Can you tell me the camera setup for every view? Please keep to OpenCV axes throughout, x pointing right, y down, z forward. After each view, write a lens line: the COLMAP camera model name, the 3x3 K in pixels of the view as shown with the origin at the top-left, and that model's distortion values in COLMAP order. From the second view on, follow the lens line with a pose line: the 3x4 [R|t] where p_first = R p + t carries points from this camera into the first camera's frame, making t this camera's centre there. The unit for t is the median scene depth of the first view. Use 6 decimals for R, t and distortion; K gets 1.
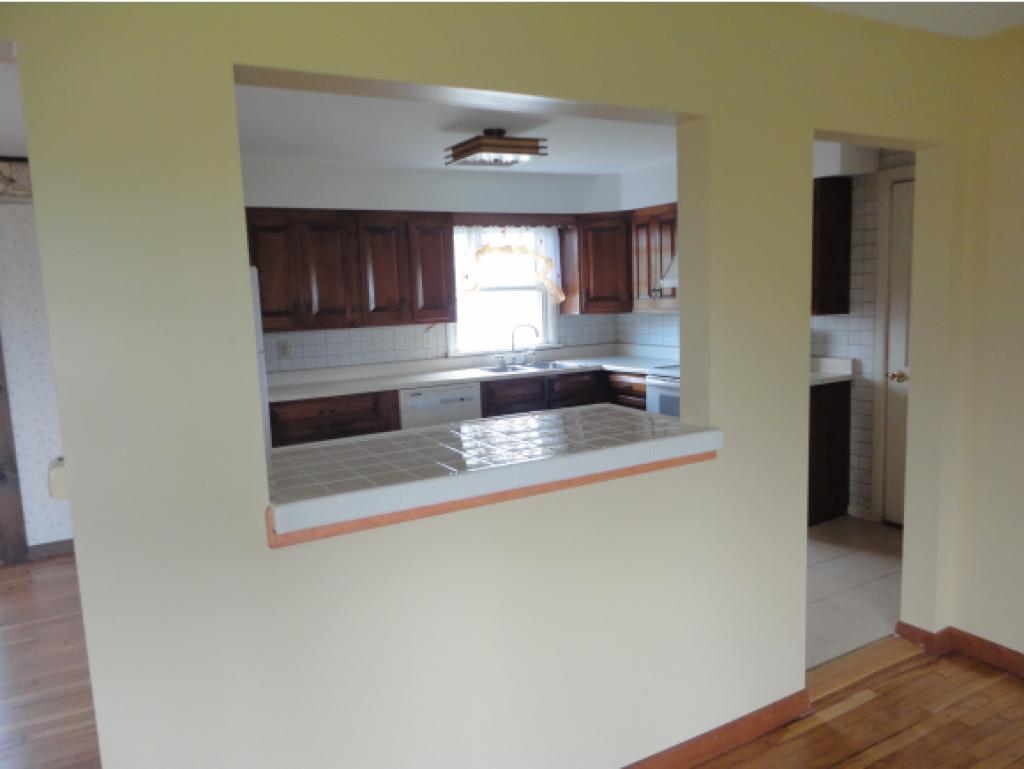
lens RADIAL K [[747.6, 0, 511.7], [0, 747.6, 388.7], [0, 0, 1]] dist [-0.004422, 0.006406]
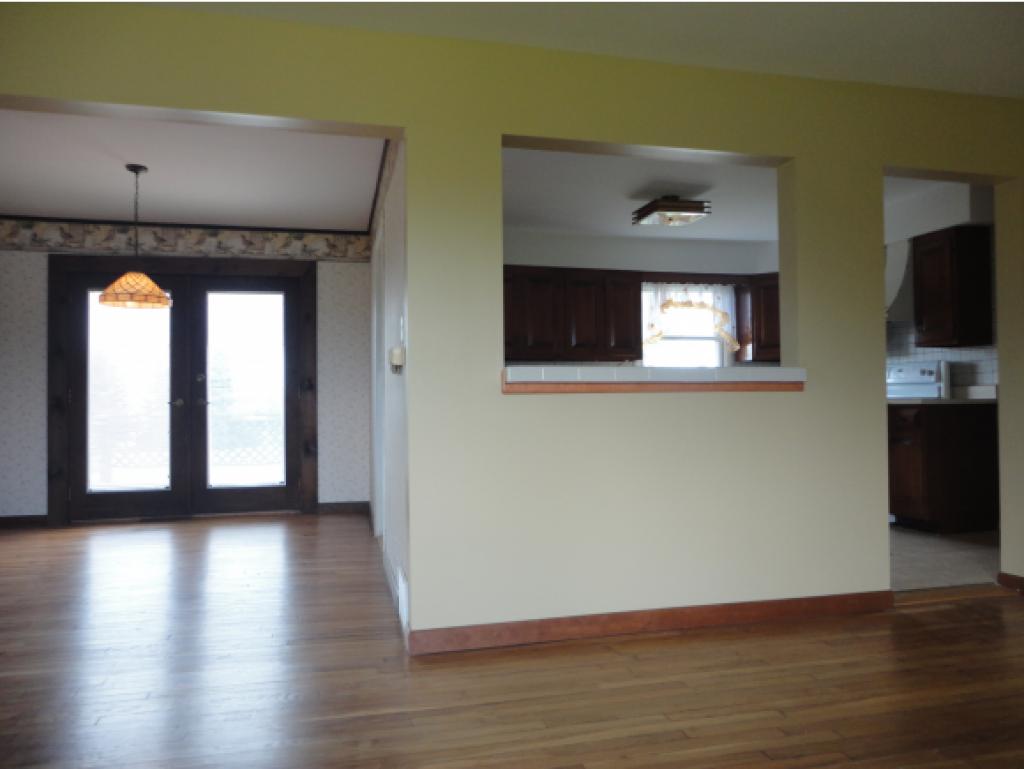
lens RADIAL K [[747.6, 0, 510.6], [0, 747.6, 389.2], [0, 0, 1]] dist [-0.004422, 0.006406]
pose [[0.961910, 0.025837, -0.272144, 0.049909], [-0.063968, 0.989158, -0.132191, 0.124713], [0.265778, 0.144564, 0.953133, -0.193902]]
